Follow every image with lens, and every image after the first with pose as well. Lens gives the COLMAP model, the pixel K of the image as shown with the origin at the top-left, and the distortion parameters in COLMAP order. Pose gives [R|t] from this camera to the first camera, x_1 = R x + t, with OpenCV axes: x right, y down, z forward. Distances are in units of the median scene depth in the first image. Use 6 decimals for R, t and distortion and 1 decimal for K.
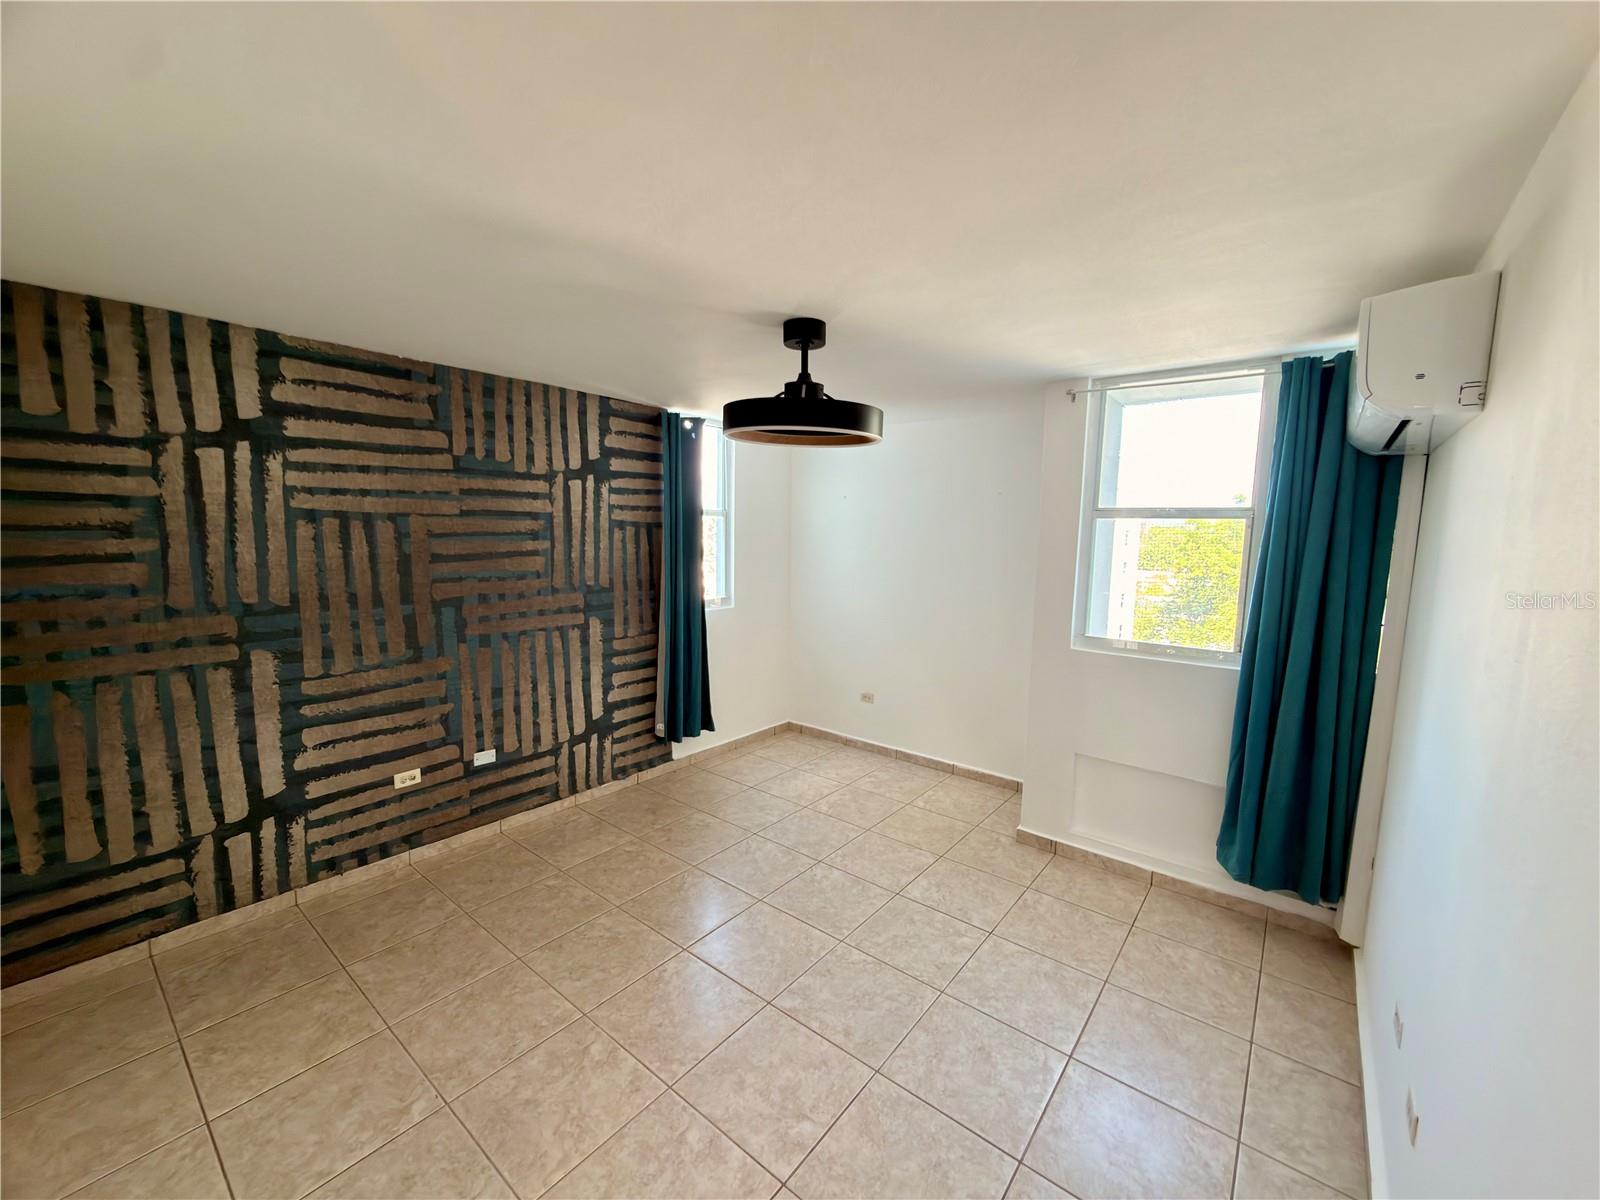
lens RADIAL K [[636.2, 0, 802.4], [0, 636.2, 602.1], [0, 0, 1]] dist [-0.003425, 0.000373]
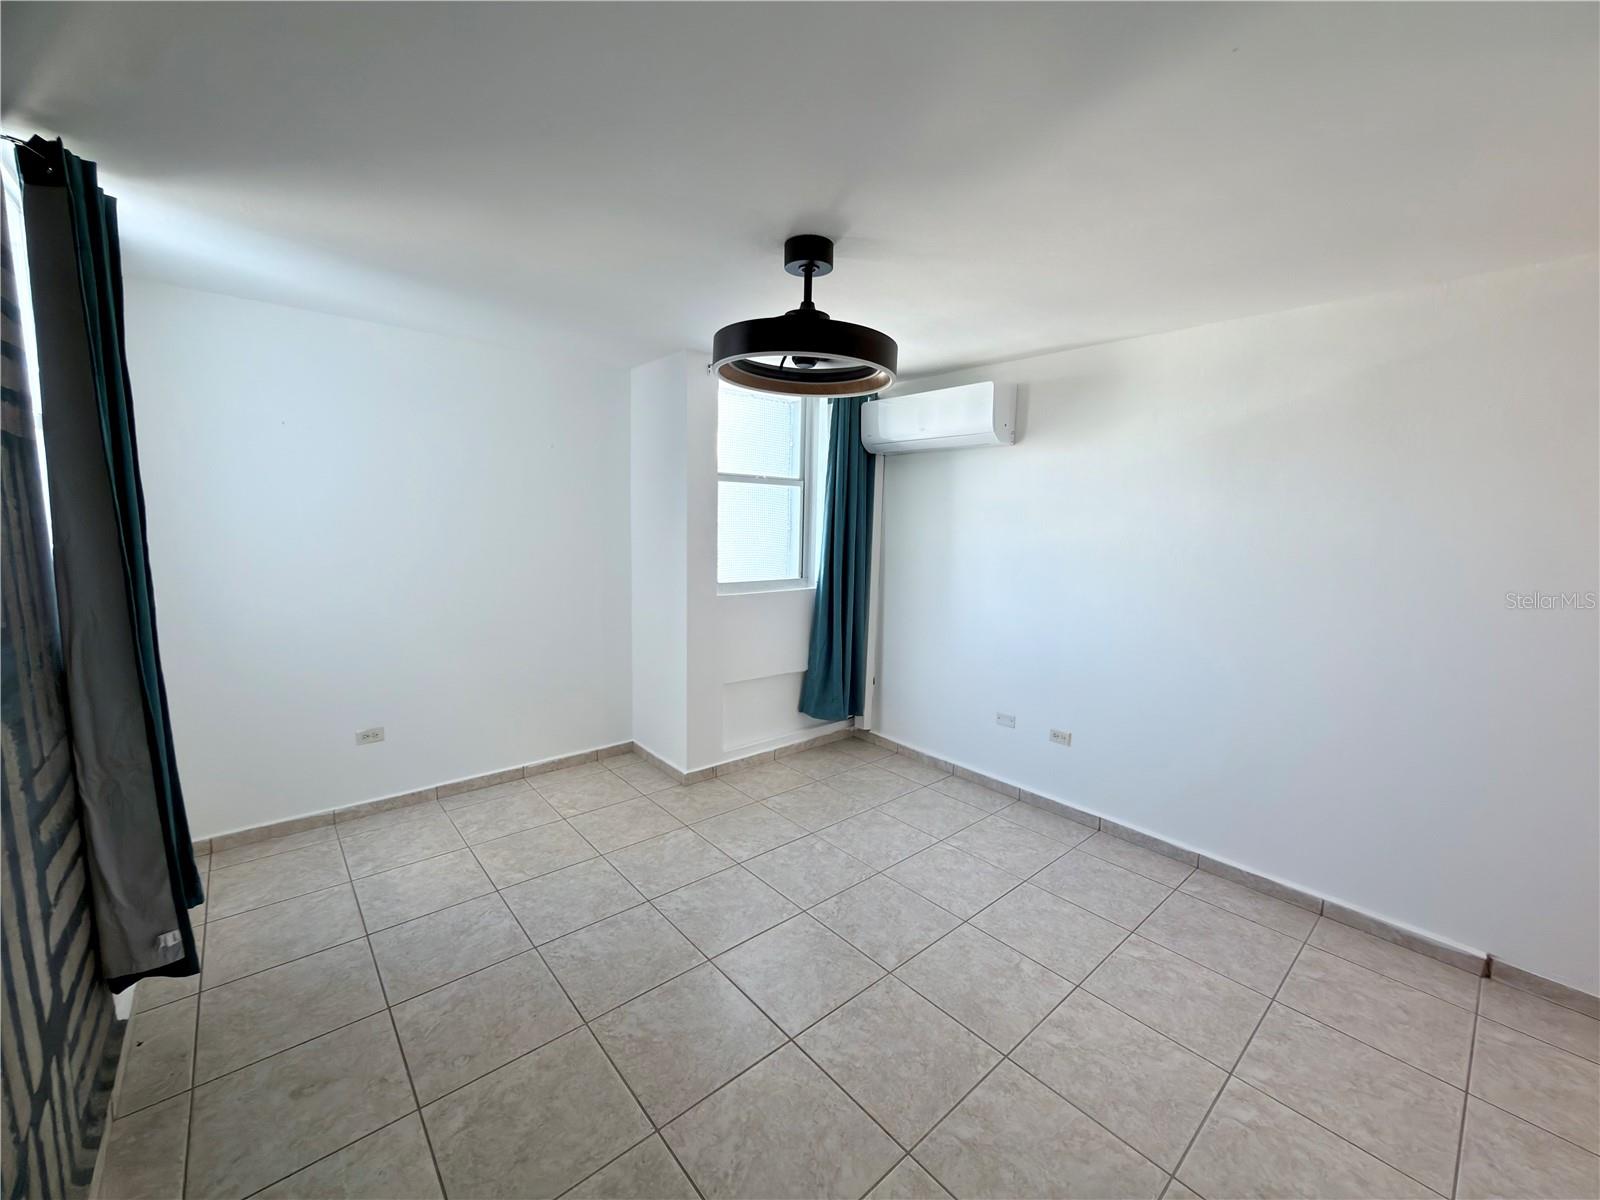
lens RADIAL K [[636.2, 0, 797.6], [0, 636.2, 602.8], [0, 0, 1]] dist [-0.003425, 0.000373]
pose [[0.182632, -0.146601, 0.972190, -0.683127], [0.092010, 0.987030, 0.131554, -0.051864], [-0.978867, 0.065425, 0.193752, 0.660105]]
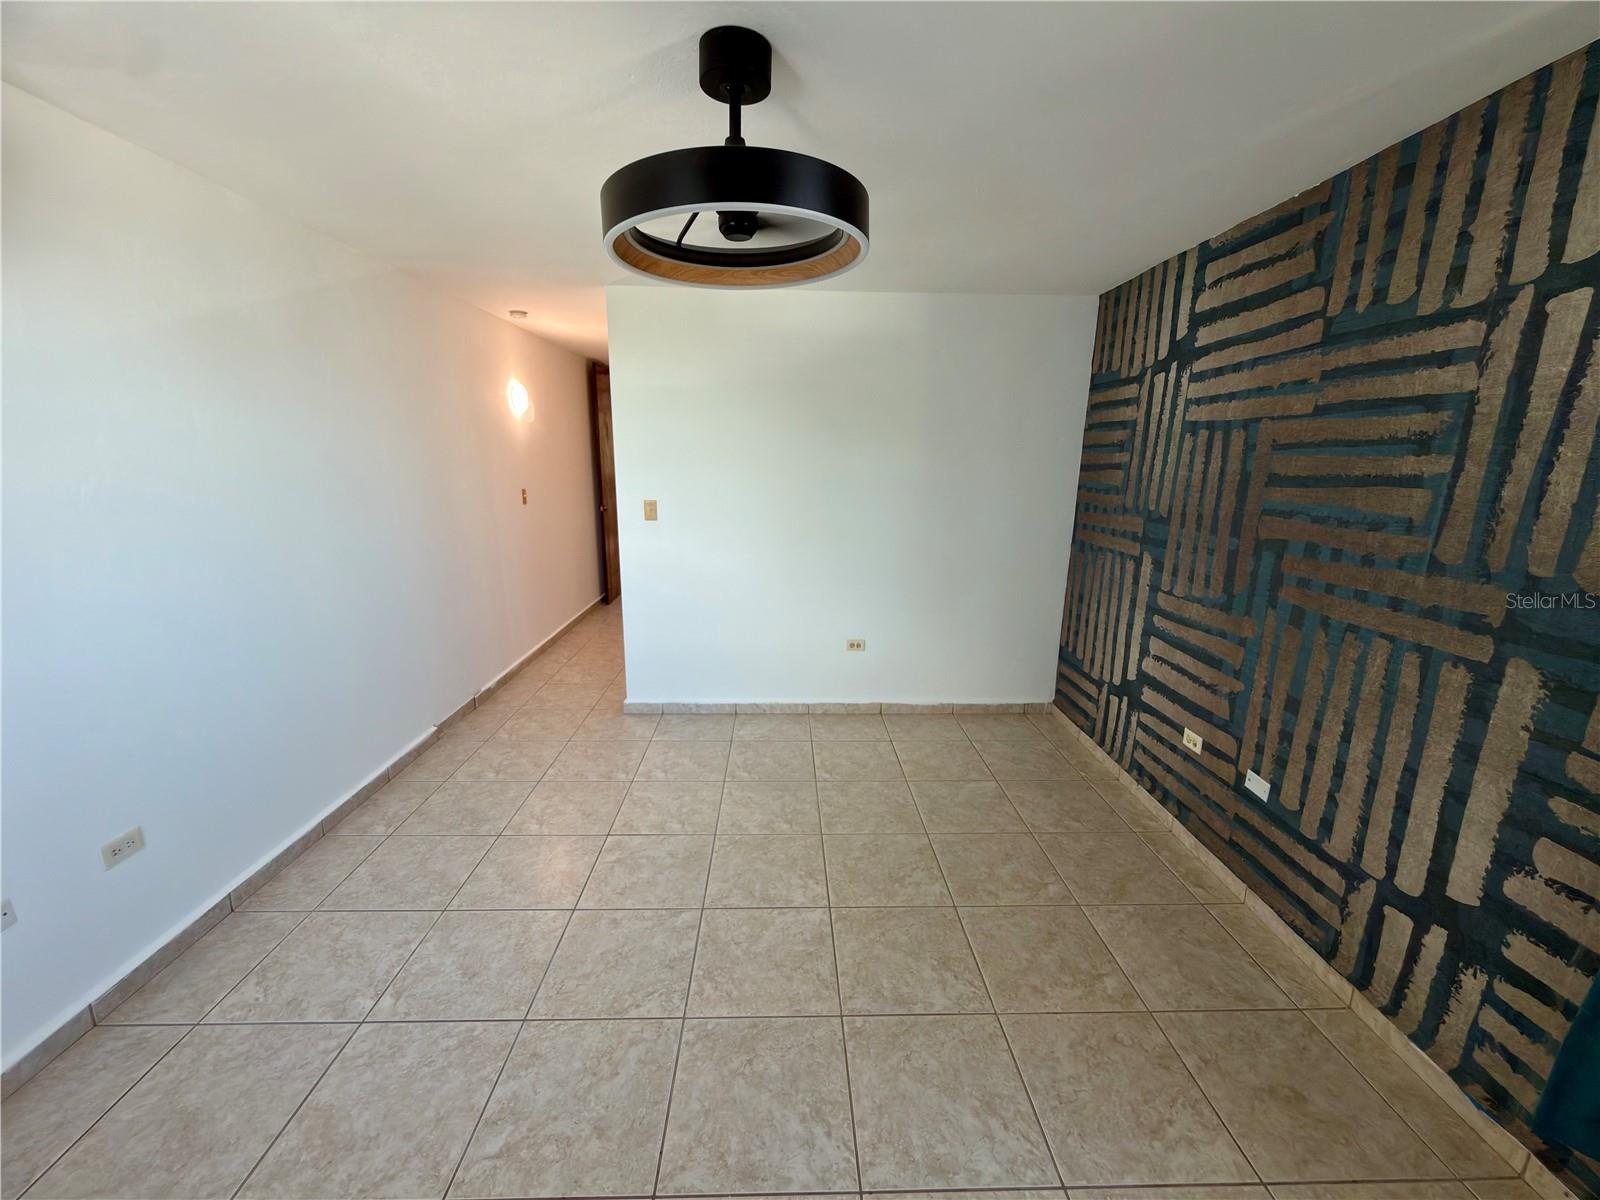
lens RADIAL K [[636.2, 0, 797.8], [0, 636.2, 600.7], [0, 0, 1]] dist [-0.003425, 0.000373]
pose [[-0.763552, 0.117650, -0.634938, 0.295118], [-0.099898, 0.949905, 0.296144, -0.097789], [0.637972, 0.289550, -0.713549, 1.203977]]
